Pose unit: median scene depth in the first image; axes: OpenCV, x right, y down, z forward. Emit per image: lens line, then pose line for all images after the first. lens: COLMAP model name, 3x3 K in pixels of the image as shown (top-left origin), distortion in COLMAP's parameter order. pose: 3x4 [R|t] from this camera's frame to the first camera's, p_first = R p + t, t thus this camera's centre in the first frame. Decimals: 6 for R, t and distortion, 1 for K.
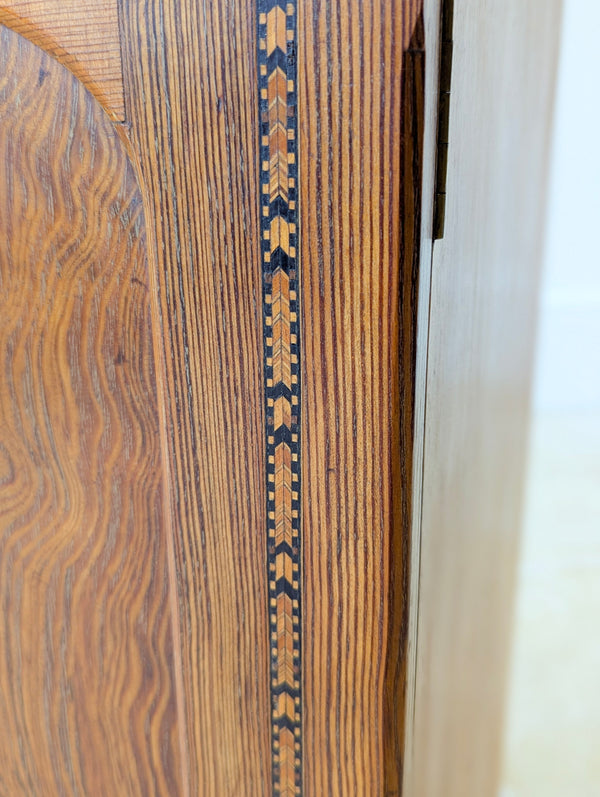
lens RADIAL K [[927.8, 0, 301.4], [0, 927.8, 399.9], [0, 0, 1]] dist [-0.010537, -0.014004]
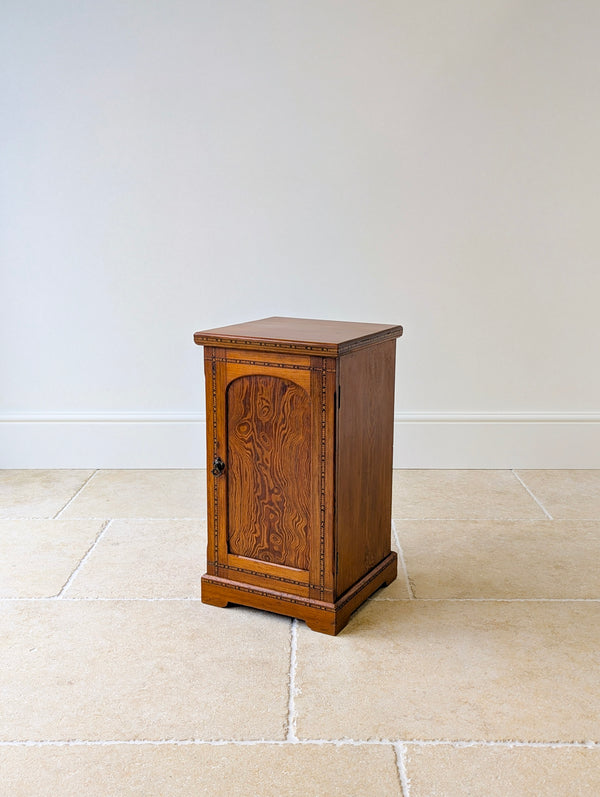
lens RADIAL K [[908.1, 0, 308.6], [0, 908.1, 363.8], [0, 0, 1]] dist [0.026496, 0.001304]
pose [[0.988160, 0.041329, -0.147757, 1.155584], [-0.062833, 0.987585, -0.143972, 0.733344], [0.139973, 0.151551, 0.978489, -8.122161]]
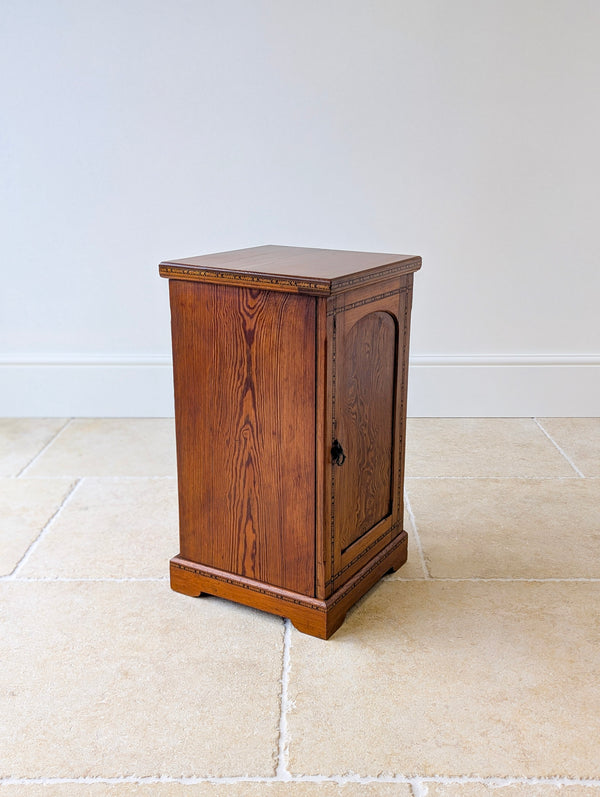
lens RADIAL K [[893.8, 0, 312.2], [0, 893.8, 376.0], [0, 0, 1]] dist [0.032074, -0.003241]
pose [[0.988535, 0.053319, -0.141262, 0.916745], [-0.062000, 0.996402, -0.057784, 0.429539], [0.137673, 0.065880, 0.988284, -6.268258]]
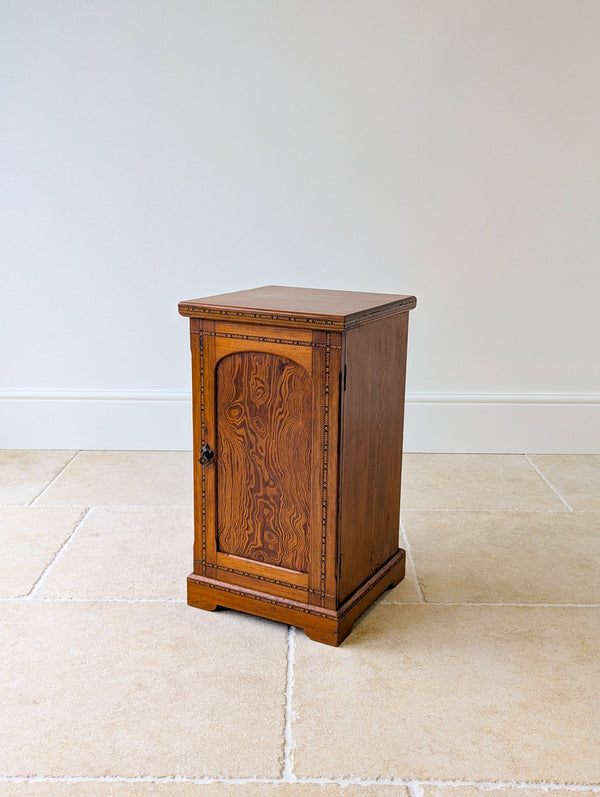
lens RADIAL K [[893.9, 0, 298.7], [0, 893.9, 382.7], [0, 0, 1]] dist [0.024227, 0.007713]
pose [[0.987048, 0.056391, -0.150184, 0.899586], [-0.071202, 0.992914, -0.095141, 0.544062], [0.143755, 0.104602, 0.984070, -6.823633]]
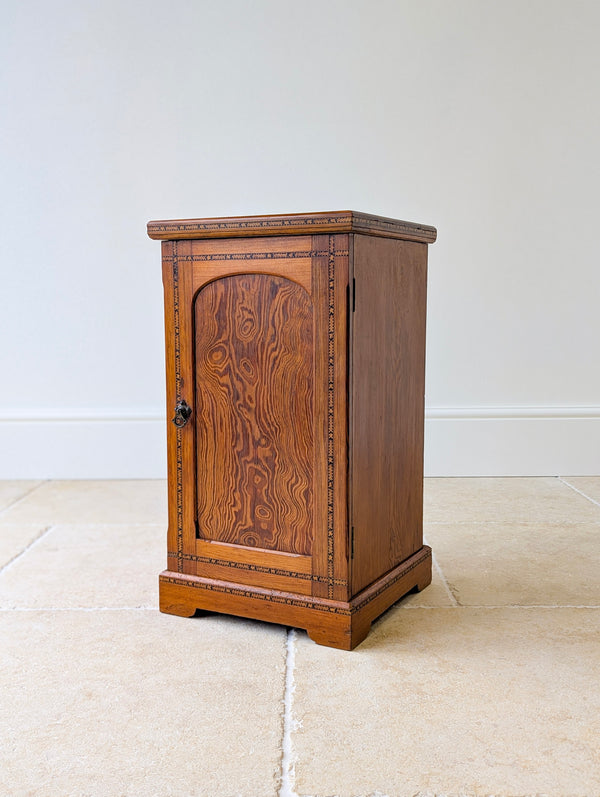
lens RADIAL K [[898.2, 0, 298.0], [0, 898.2, 388.2], [0, 0, 1]] dist [0.042435, -0.023161]
pose [[0.987523, 0.023876, -0.155652, 0.730774], [-0.056777, 0.975940, -0.210517, 1.692411], [0.146881, 0.216728, 0.965119, -5.045559]]
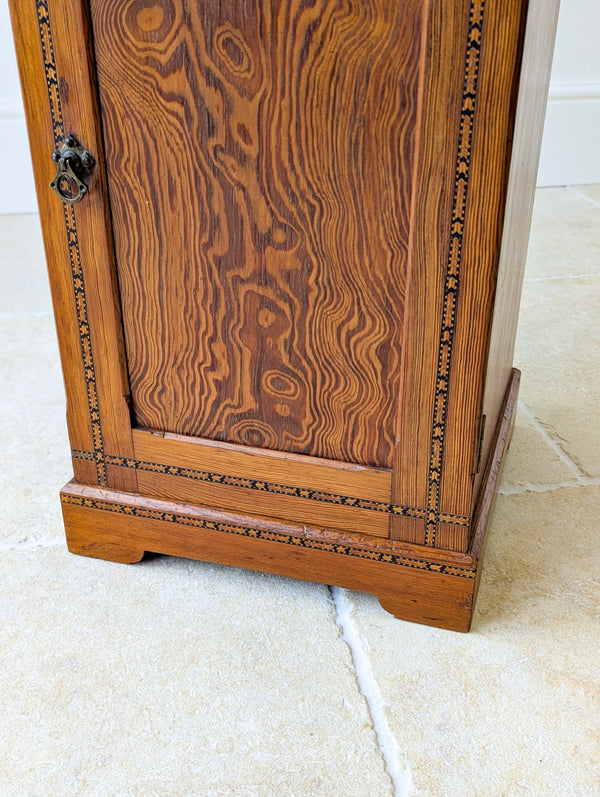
lens RADIAL K [[903.6, 0, 319.9], [0, 903.6, 425.9], [0, 0, 1]] dist [0.079651, -0.166558]
pose [[0.998760, -0.006577, 0.049352, -0.561900], [-0.002644, 0.982833, 0.184477, 0.758591], [-0.049718, -0.184379, 0.981597, -1.597261]]
